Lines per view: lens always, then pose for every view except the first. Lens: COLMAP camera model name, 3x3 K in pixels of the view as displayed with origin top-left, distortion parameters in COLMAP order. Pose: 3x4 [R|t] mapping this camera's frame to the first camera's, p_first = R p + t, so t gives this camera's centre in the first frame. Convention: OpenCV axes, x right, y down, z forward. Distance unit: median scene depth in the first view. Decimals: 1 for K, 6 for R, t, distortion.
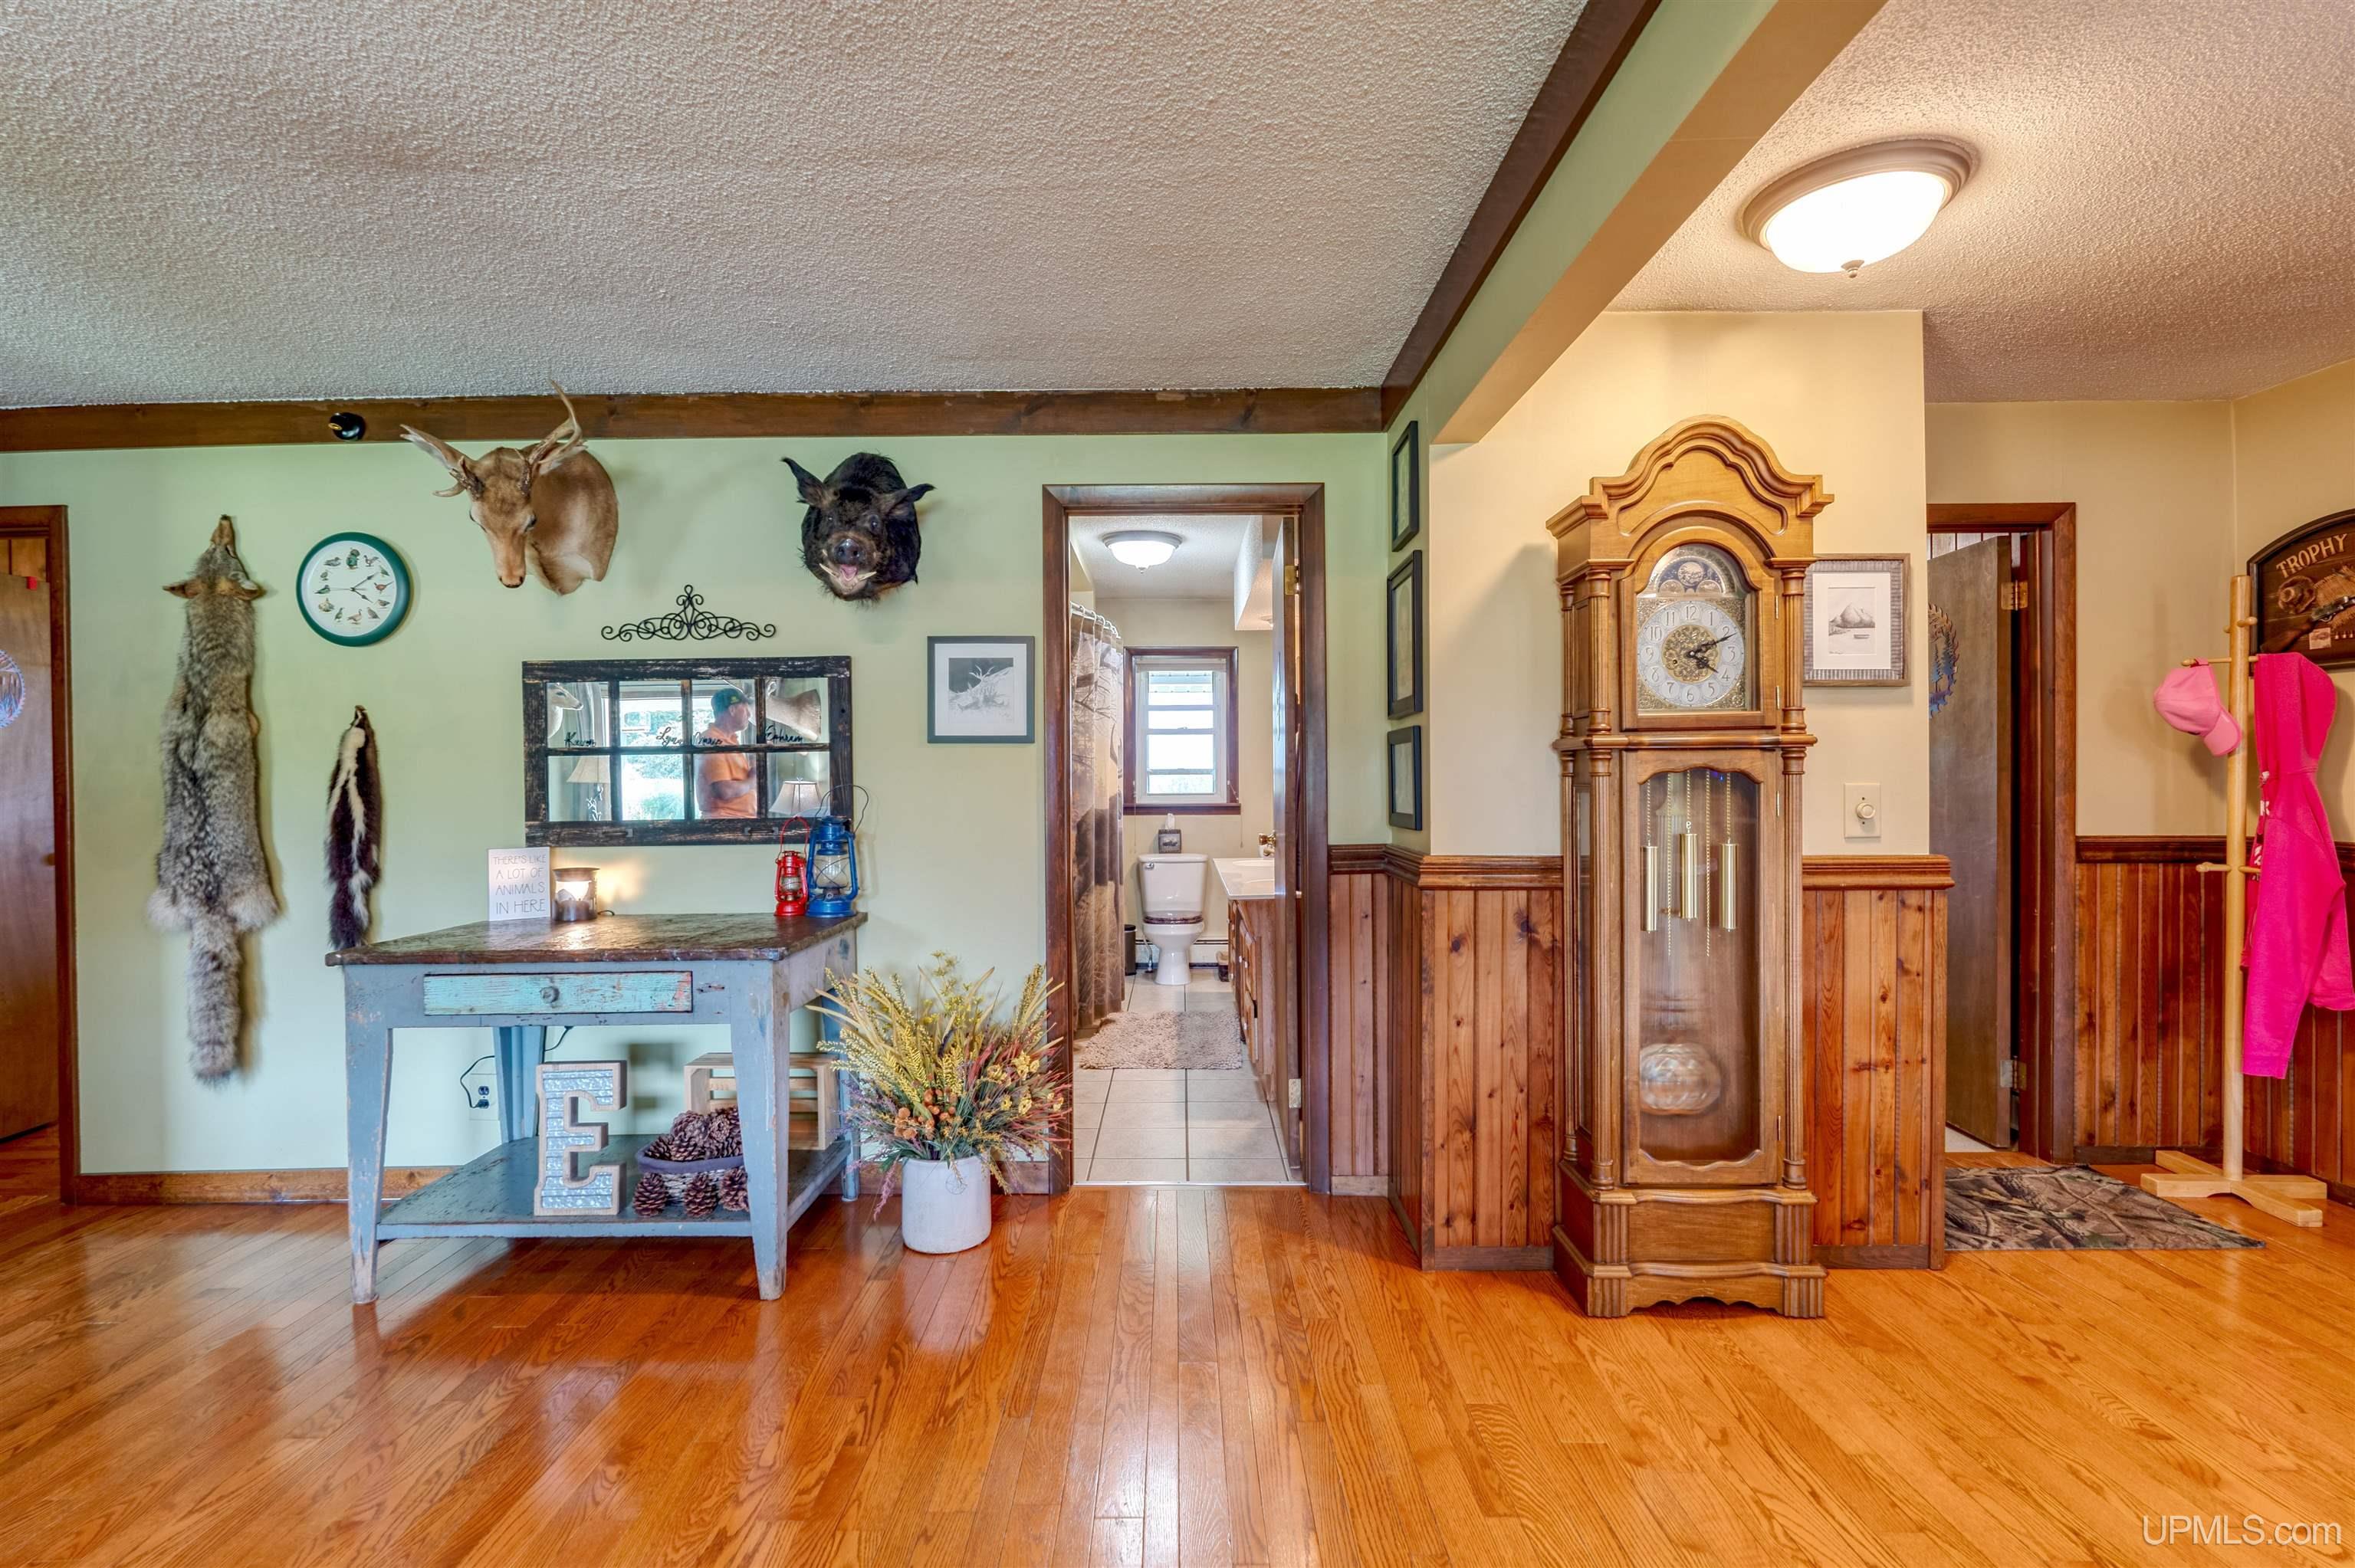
lens RADIAL K [[1033.7, 0, 1177.5], [0, 1033.7, 784.0], [0, 0, 1]] dist [0.001400, -0.000183]
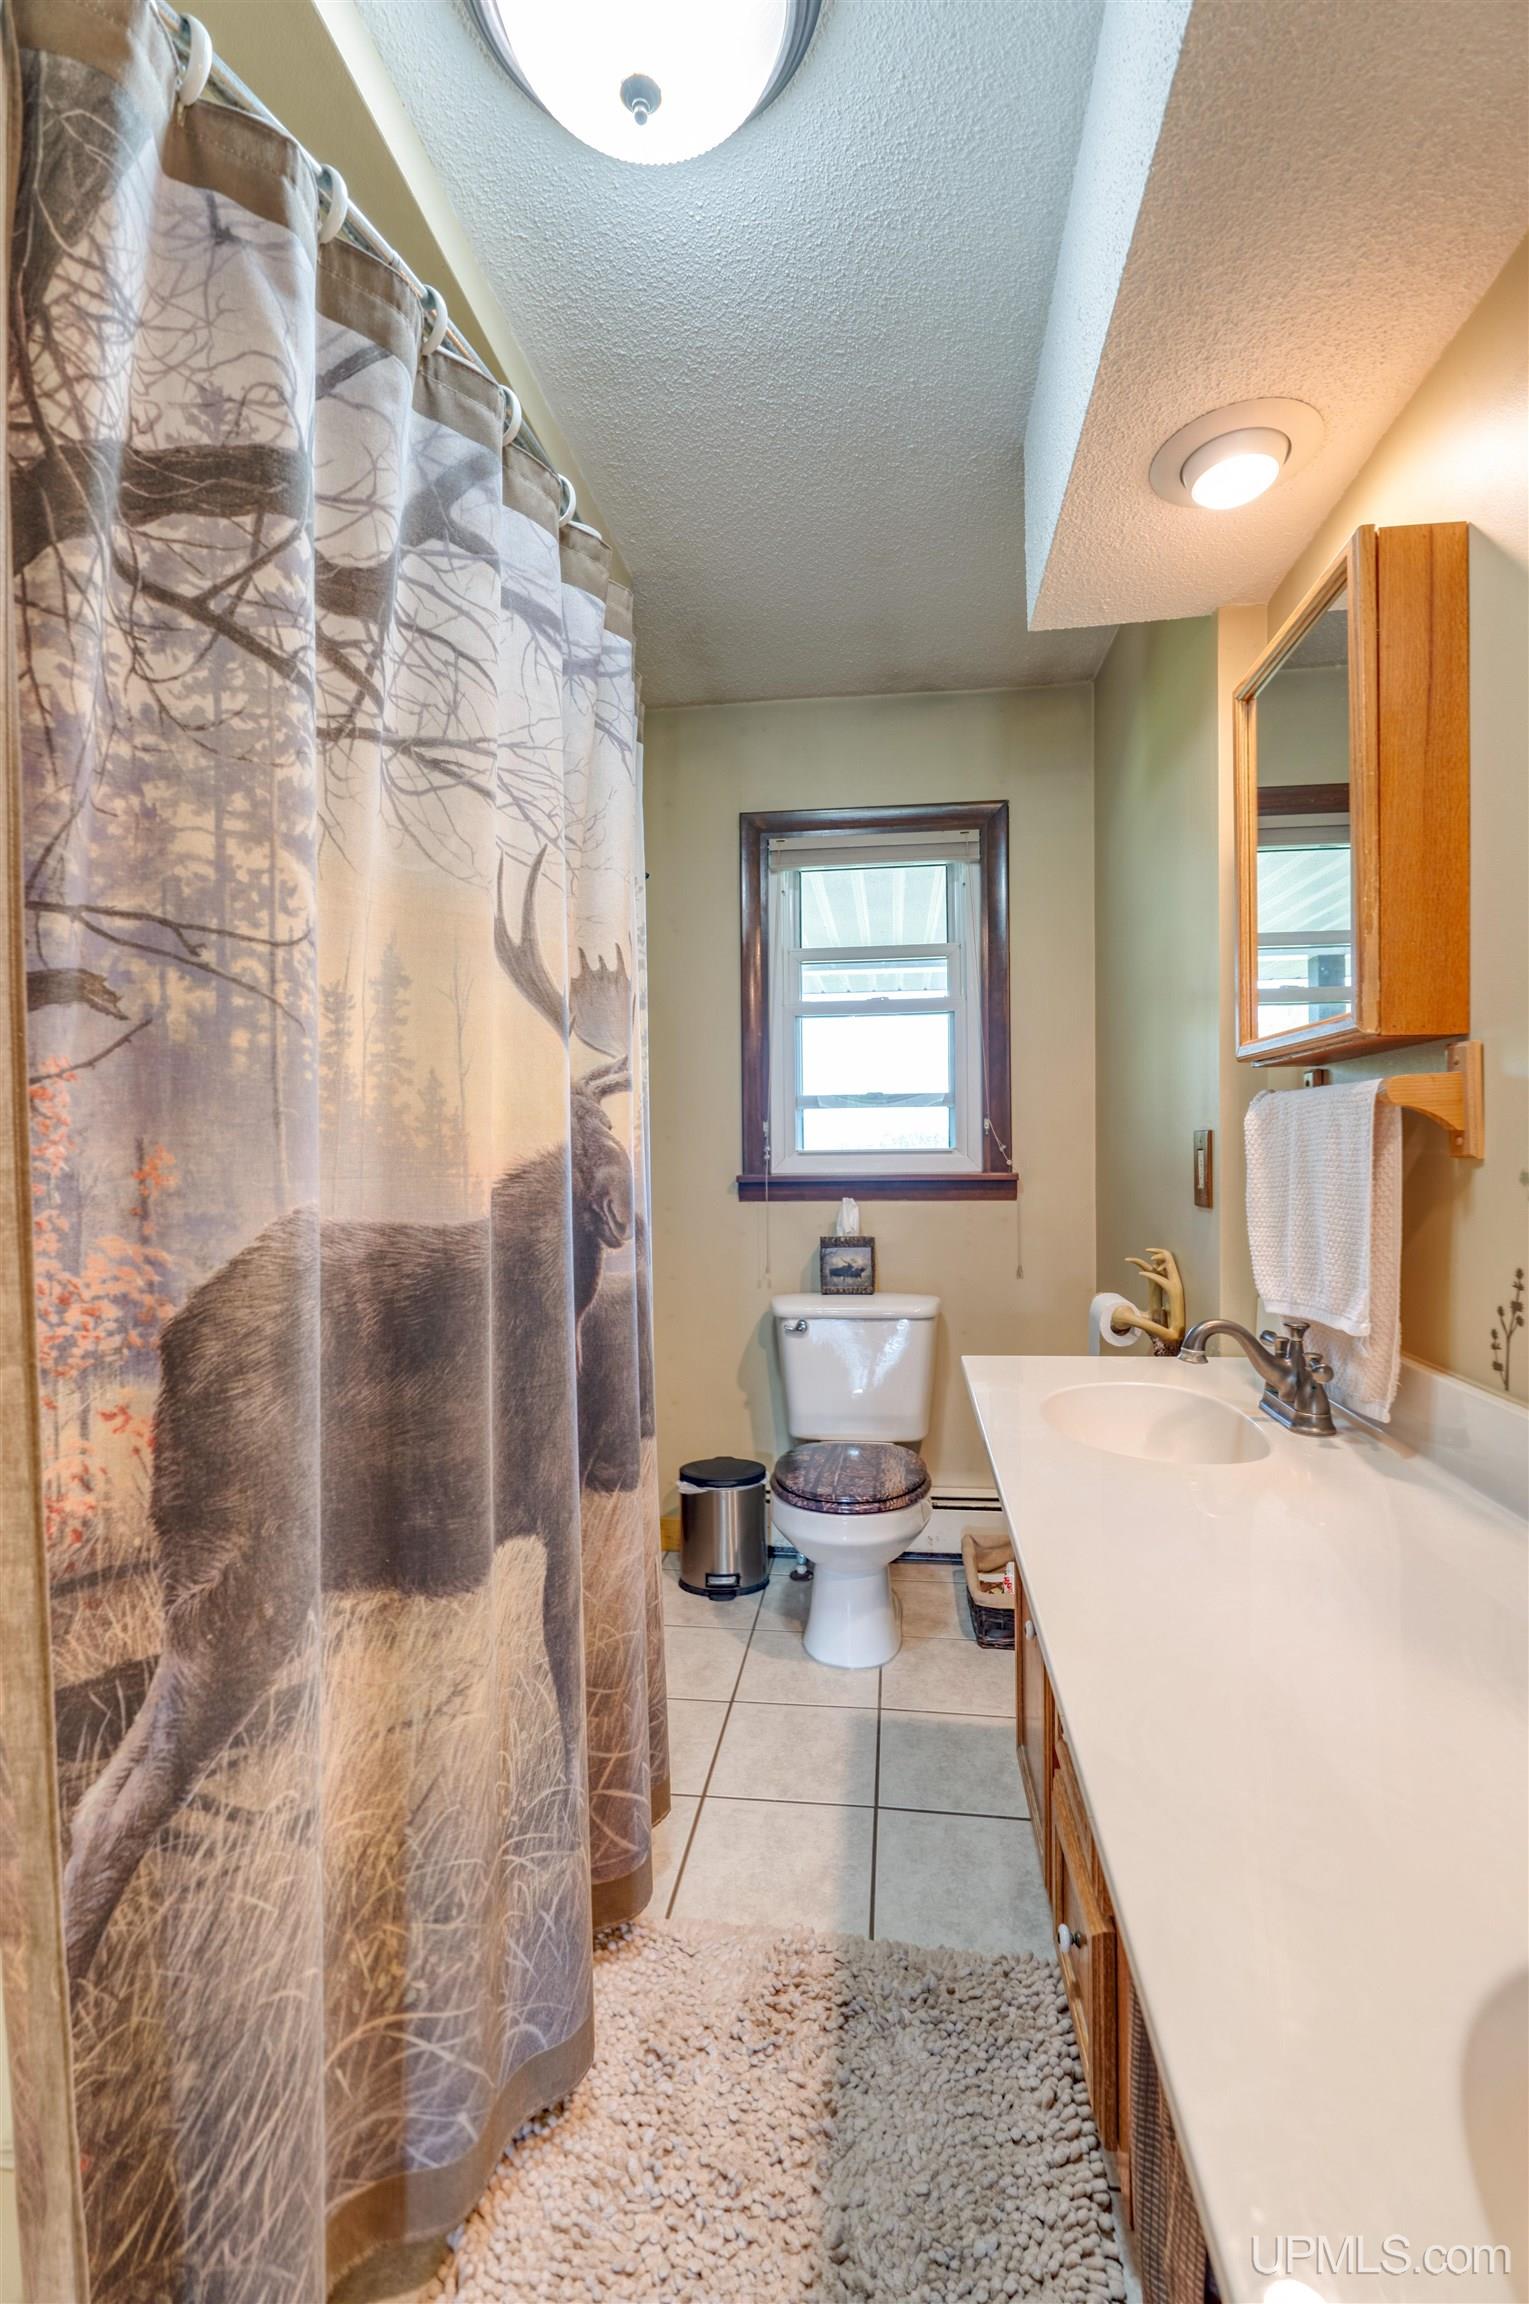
lens RADIAL K [[1011.5, 0, 764.5], [0, 1011.5, 1152.0], [0, 0, 1]] dist [0.001400, -0.000183]
pose [[0.991455, -0.006954, -0.130265, 0.012851], [0.008289, 0.999919, 0.009708, 0.005514], [0.130187, -0.010704, 0.991432, 0.581273]]
